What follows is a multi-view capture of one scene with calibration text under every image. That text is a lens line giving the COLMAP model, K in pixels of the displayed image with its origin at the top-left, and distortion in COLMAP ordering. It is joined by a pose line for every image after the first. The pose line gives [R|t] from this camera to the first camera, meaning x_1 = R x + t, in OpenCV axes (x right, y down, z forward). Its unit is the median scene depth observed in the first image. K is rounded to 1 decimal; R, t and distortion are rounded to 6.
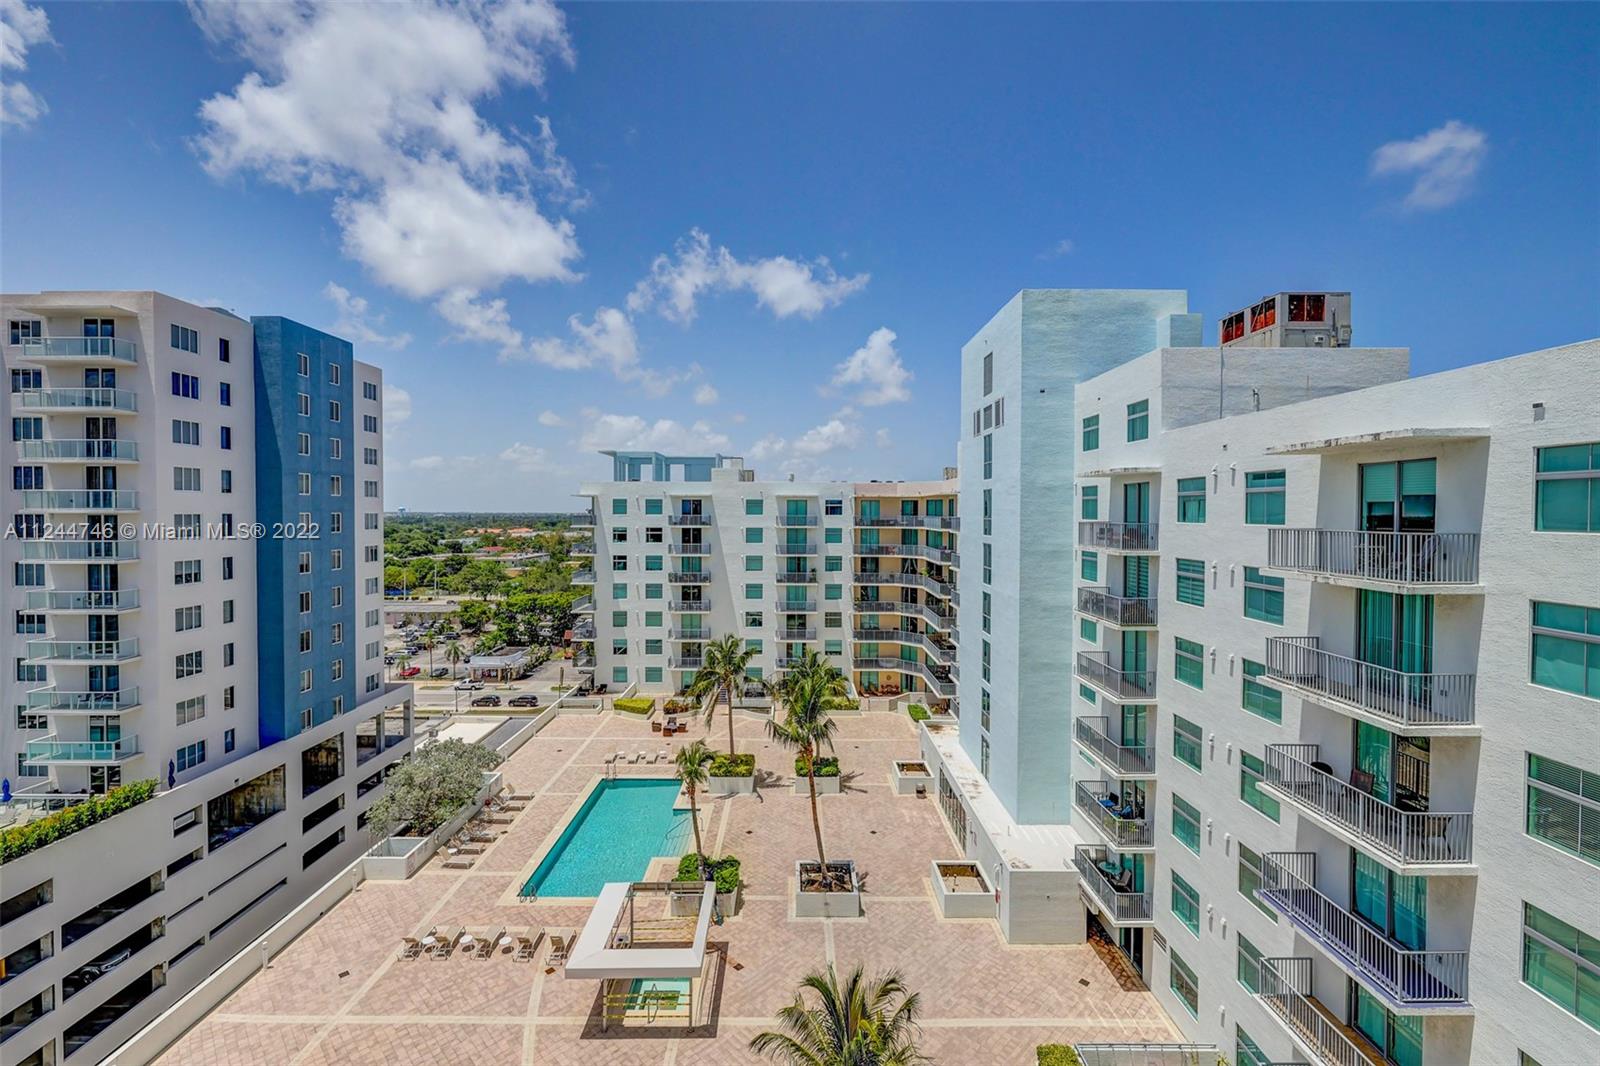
lens RADIAL K [[669.1, 0, 793.2], [0, 669.1, 523.1], [0, 0, 1]] dist [-0.000478, -0.000201]
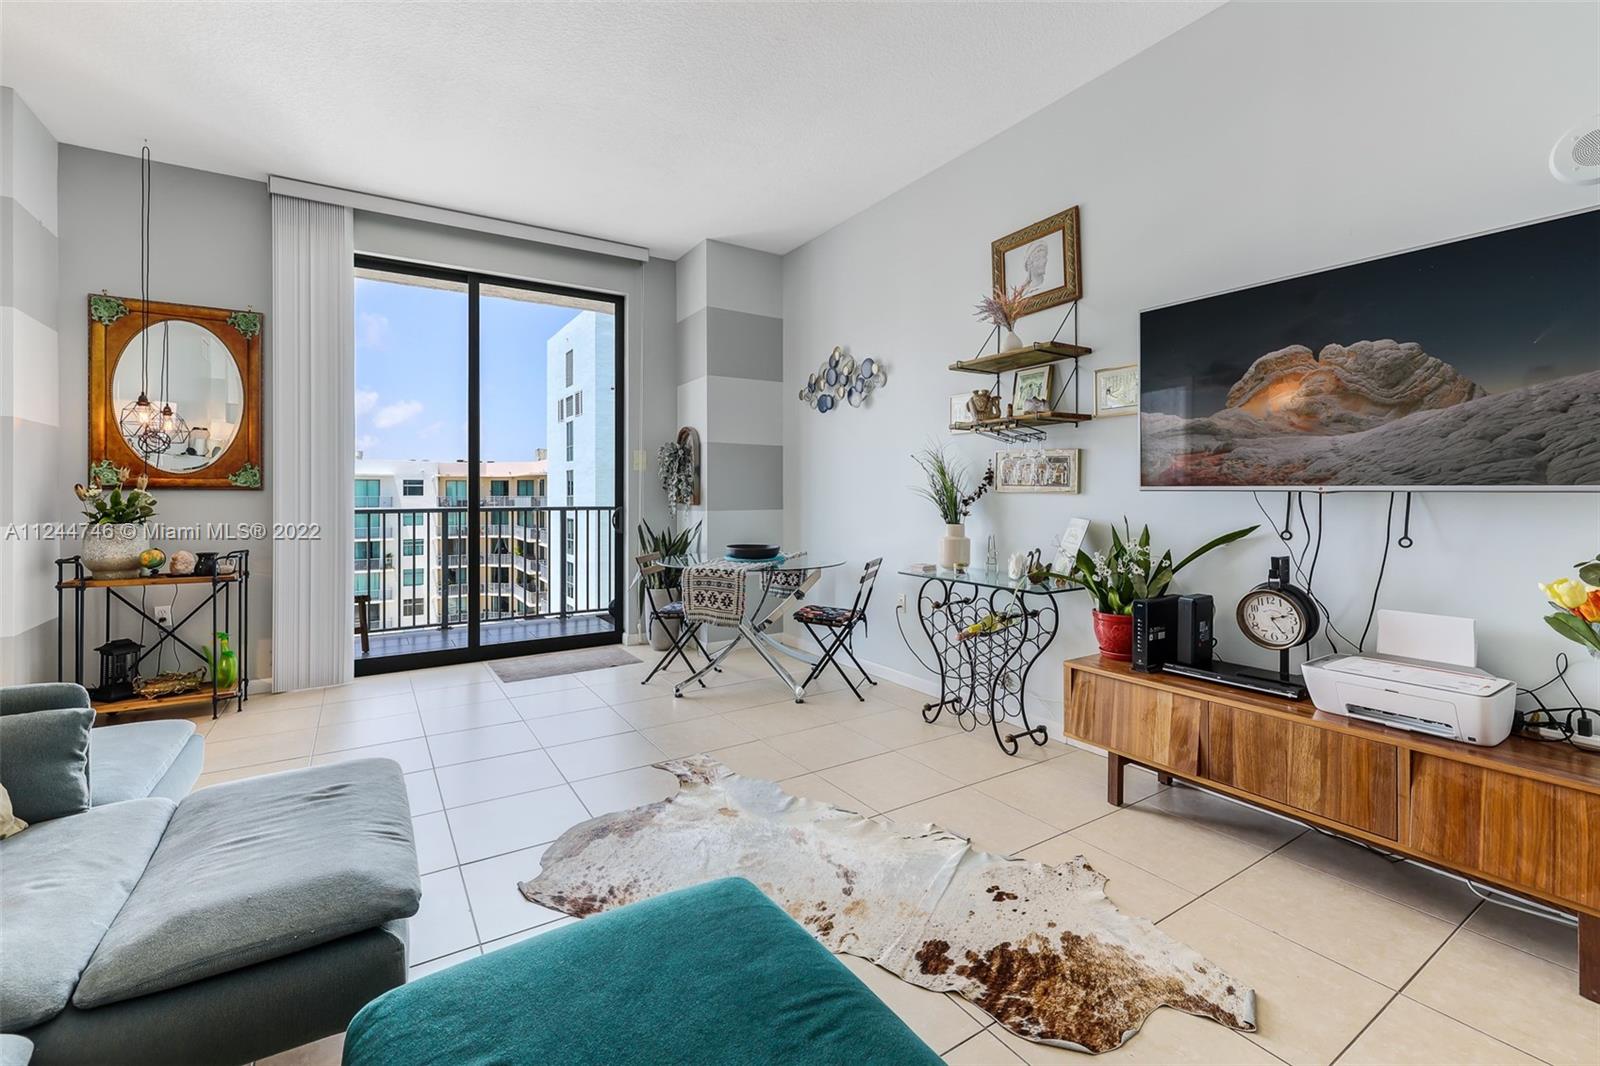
lens RADIAL K [[684.3, 0, 792.7], [0, 684.3, 491.4], [0, 0, 1]] dist [0.000390, 0.000534]
pose [[0.842900, -0.003063, 0.538062, -0.010233], [0.013874, 0.999775, -0.016044, 0.007106], [-0.537892, 0.020989, 0.842752, -0.136016]]
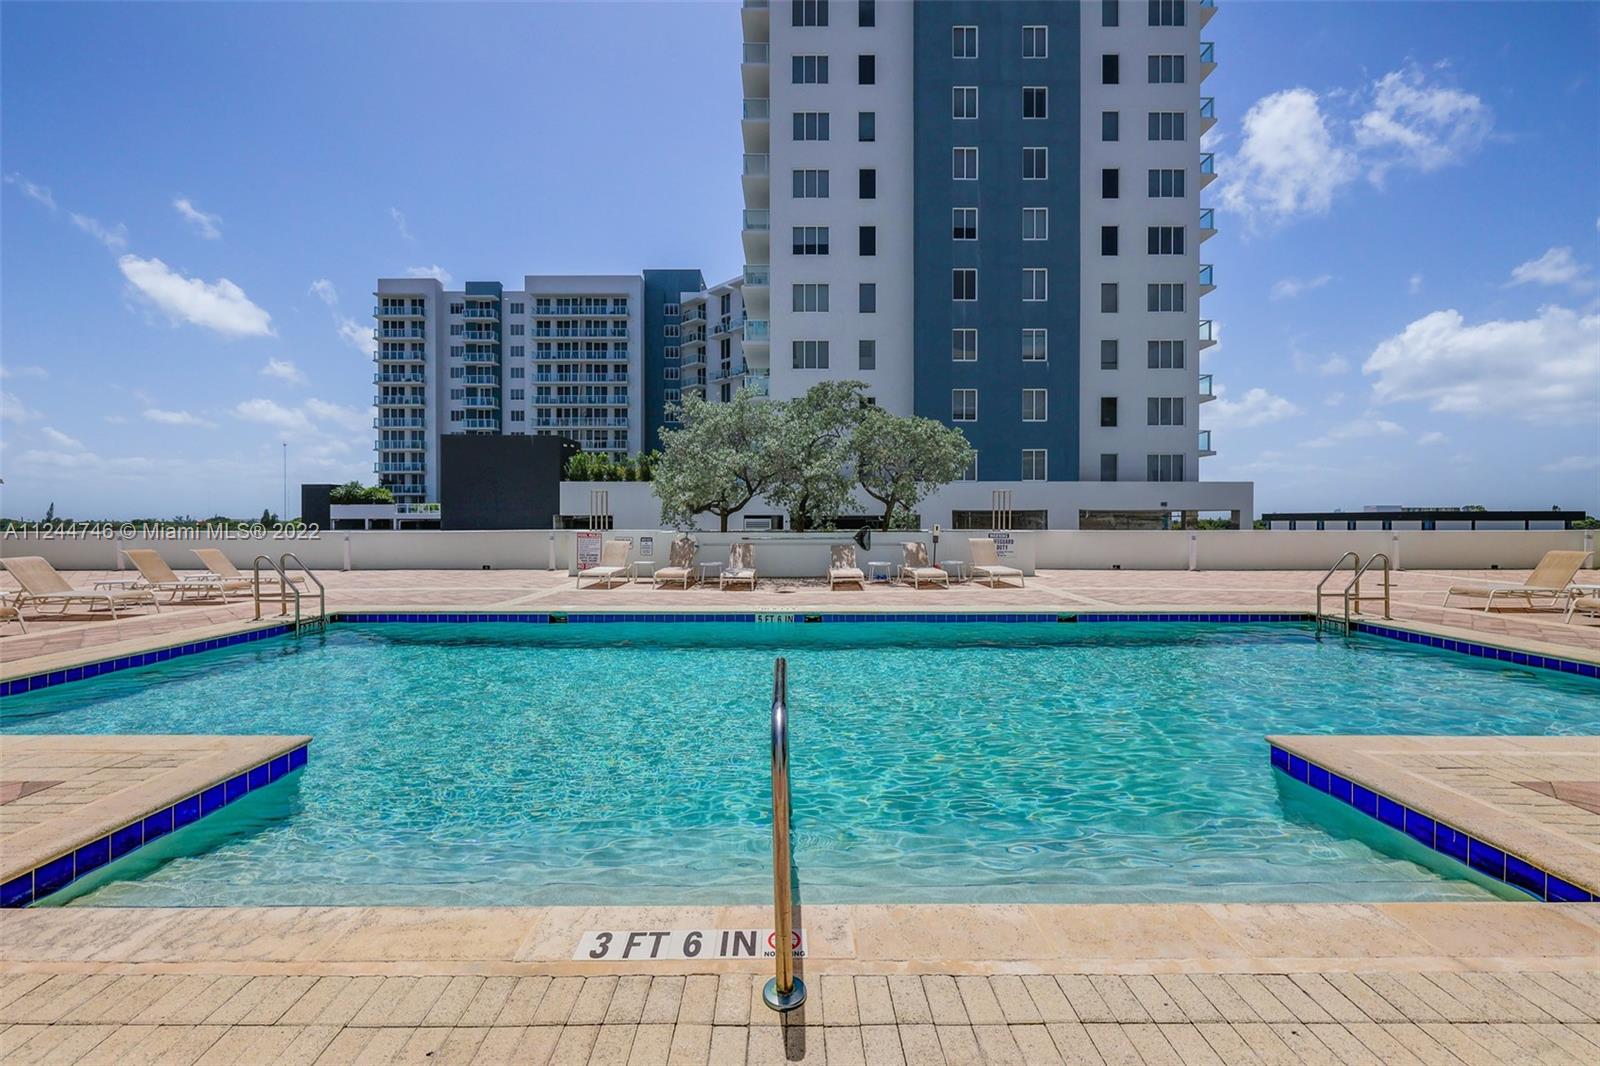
lens RADIAL K [[666.9, 0, 785.4], [0, 666.9, 509.3], [0, 0, 1]] dist [0.001398, 0.000497]
pose [[0.002687, -0.012869, -0.999914, -0.086223], [-0.020248, 0.999711, -0.012921, 0.337484], [0.999791, 0.020281, 0.002425, 0.807484]]
